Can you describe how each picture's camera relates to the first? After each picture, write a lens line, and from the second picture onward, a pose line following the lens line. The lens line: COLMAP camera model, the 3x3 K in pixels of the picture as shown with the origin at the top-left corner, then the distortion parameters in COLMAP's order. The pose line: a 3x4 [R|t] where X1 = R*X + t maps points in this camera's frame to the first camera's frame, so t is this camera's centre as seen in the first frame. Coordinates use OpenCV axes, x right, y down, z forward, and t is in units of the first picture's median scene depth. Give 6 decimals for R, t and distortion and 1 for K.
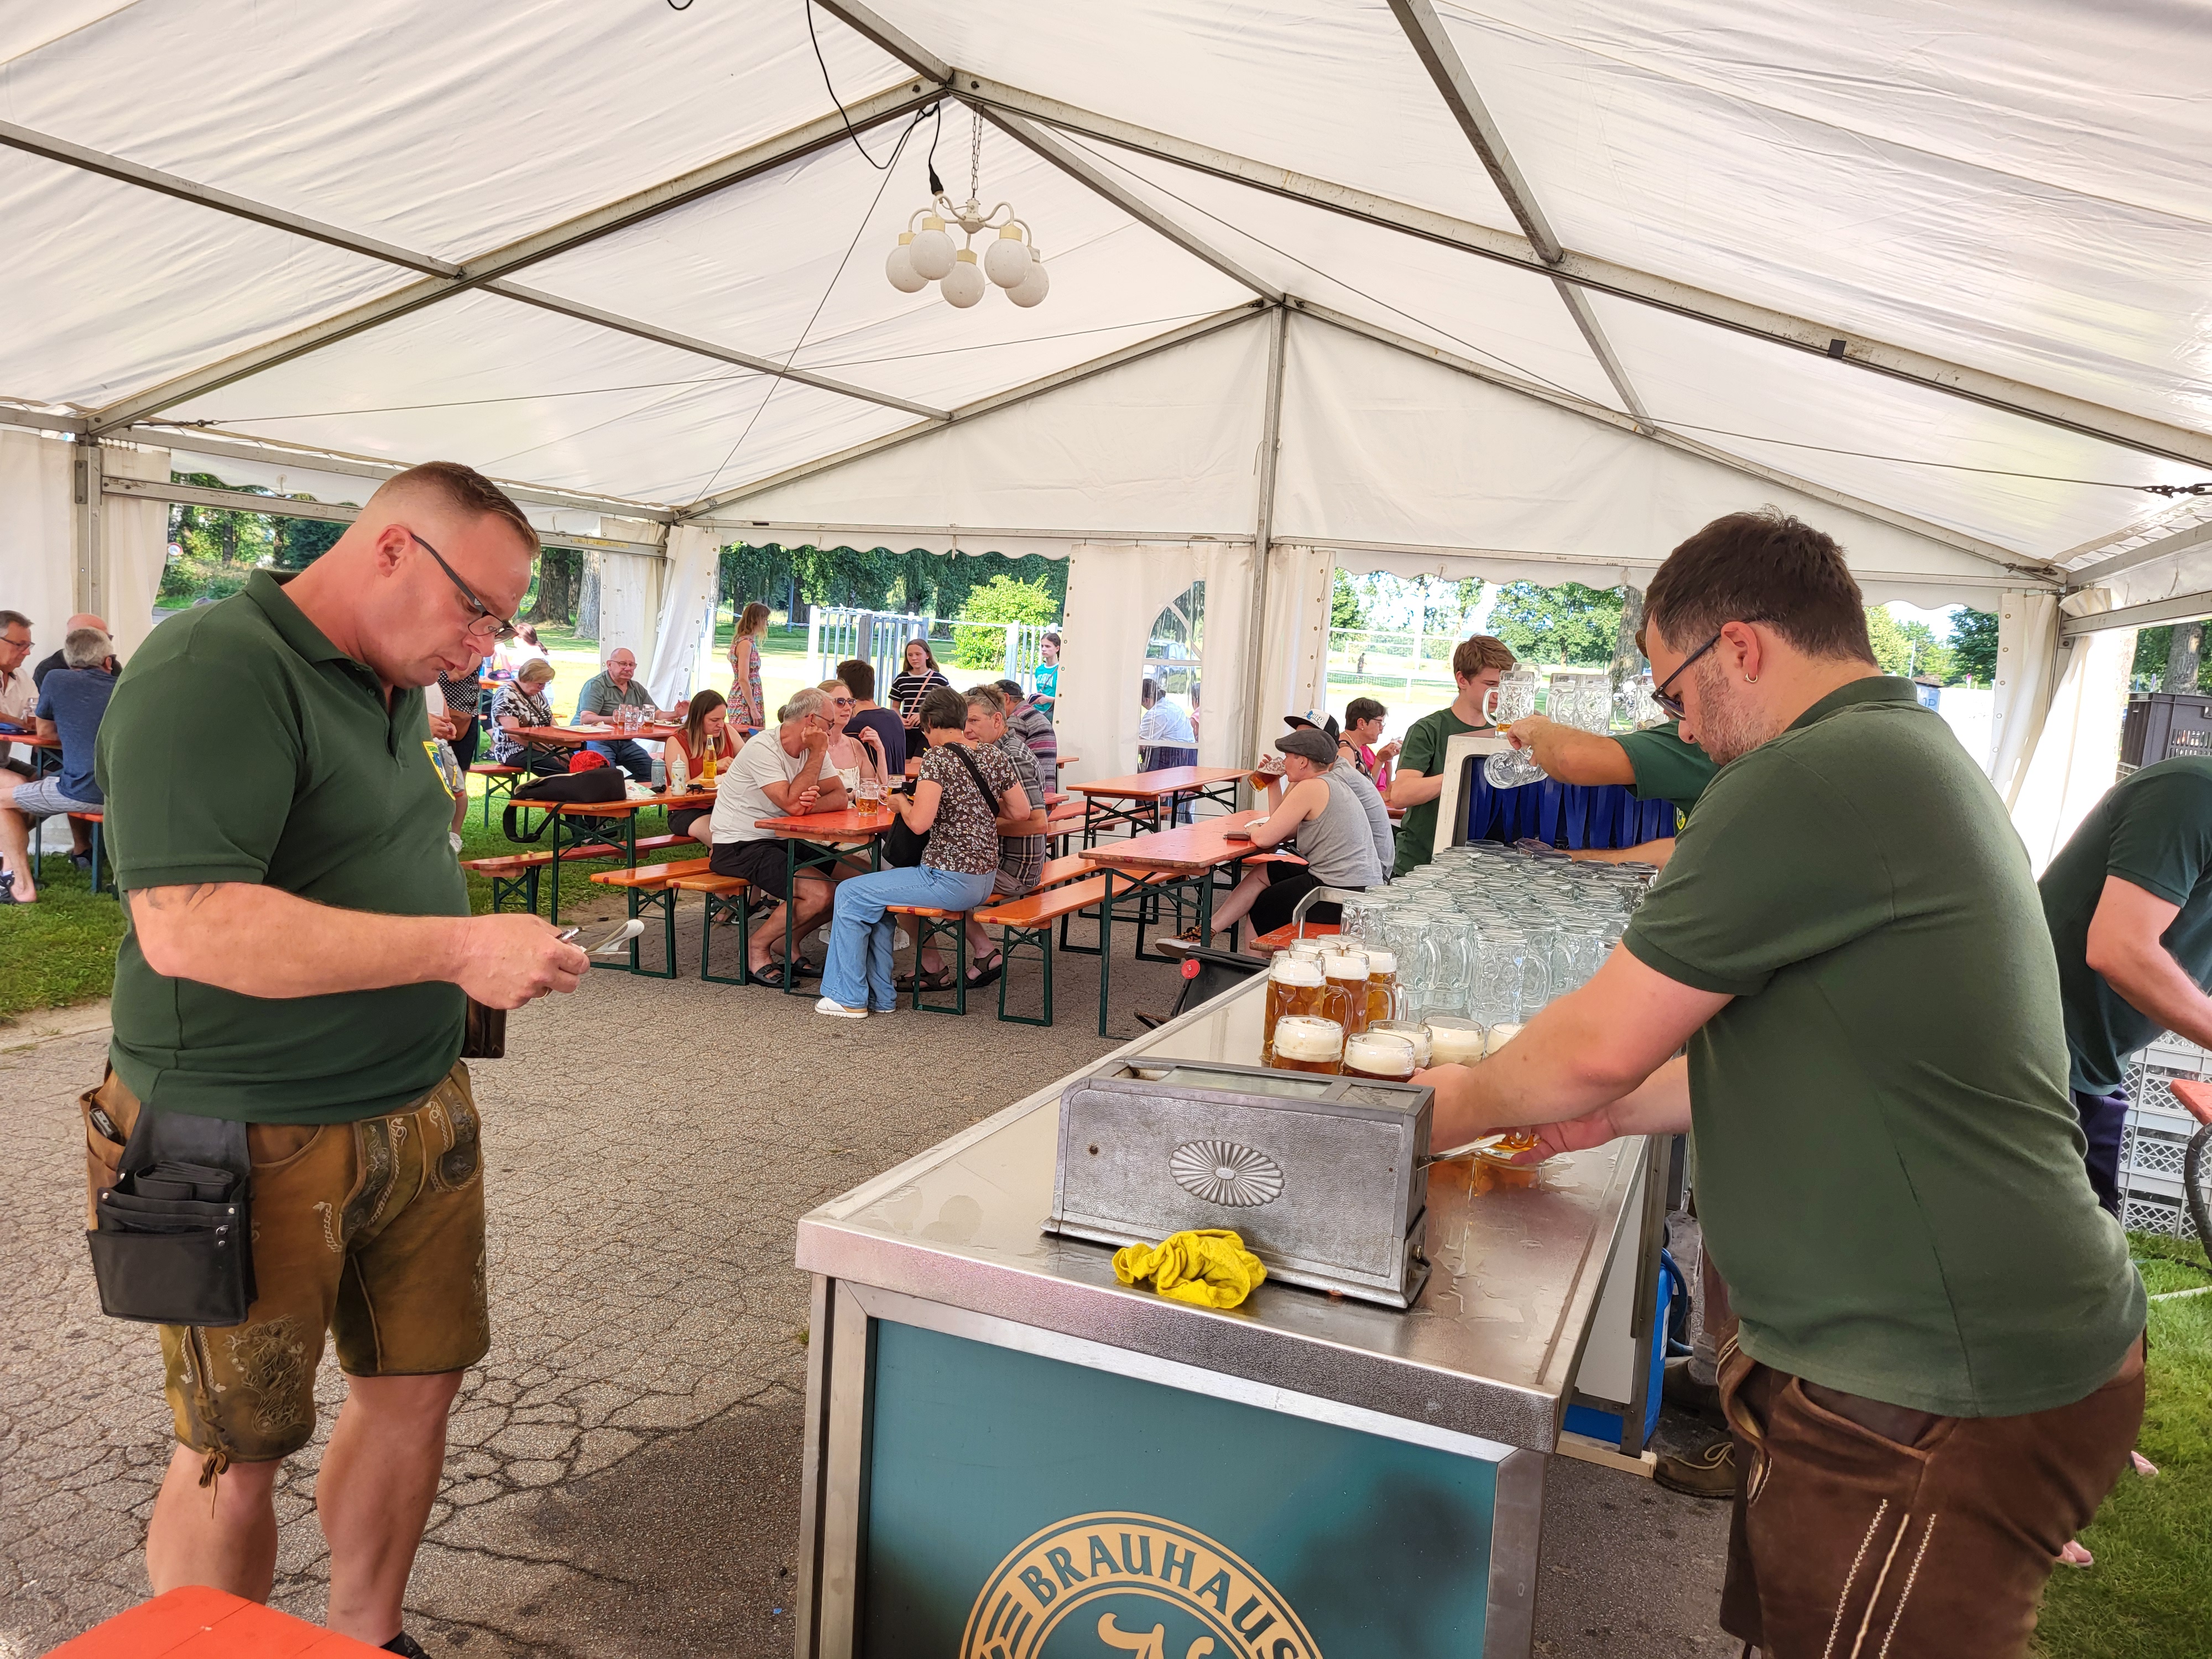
lens RADIAL K [[1672.2, 0, 1107.1], [0, 1672.2, 834.9], [0, 0, 1]] dist [0.028168, -0.026263]
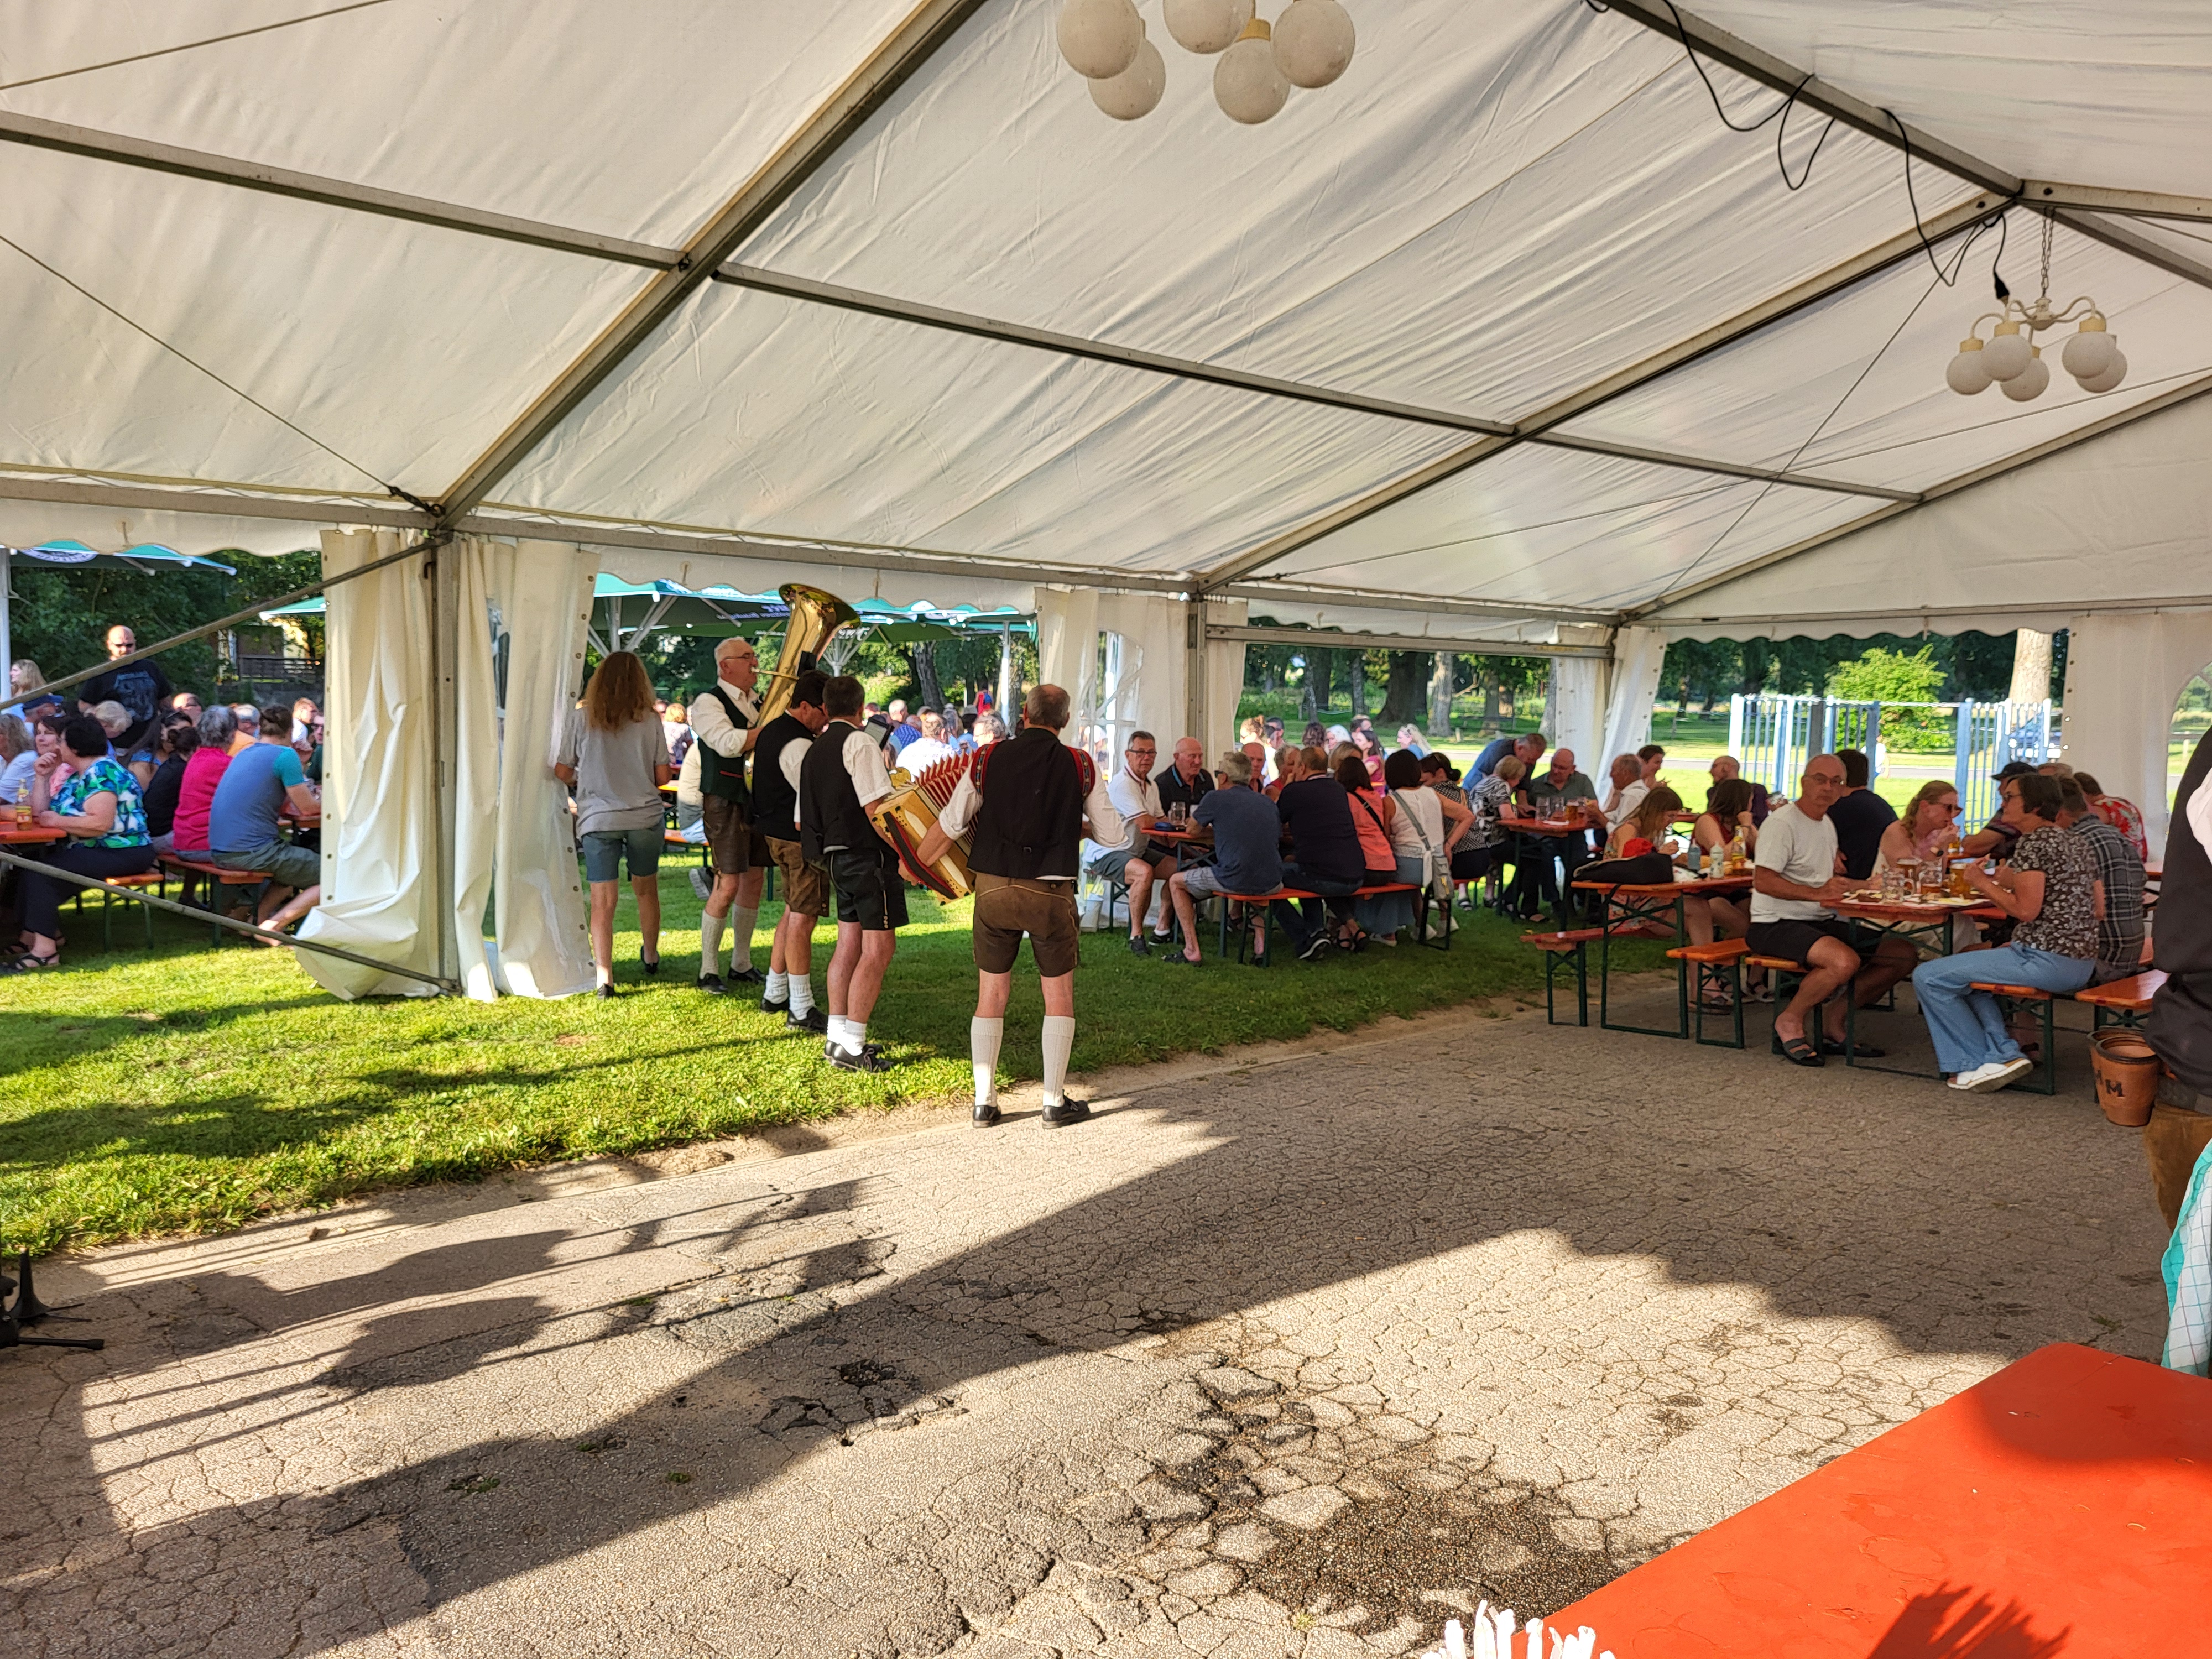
lens RADIAL K [[1672.2, 0, 1102.6], [0, 1672.2, 819.7], [0, 0, 1]] dist [0.028168, -0.026263]
pose [[0.883507, -0.018476, -0.468053, -0.086203], [-0.011685, 0.998041, -0.061455, 0.008841], [0.468272, 0.059765, 0.881561, -0.125767]]
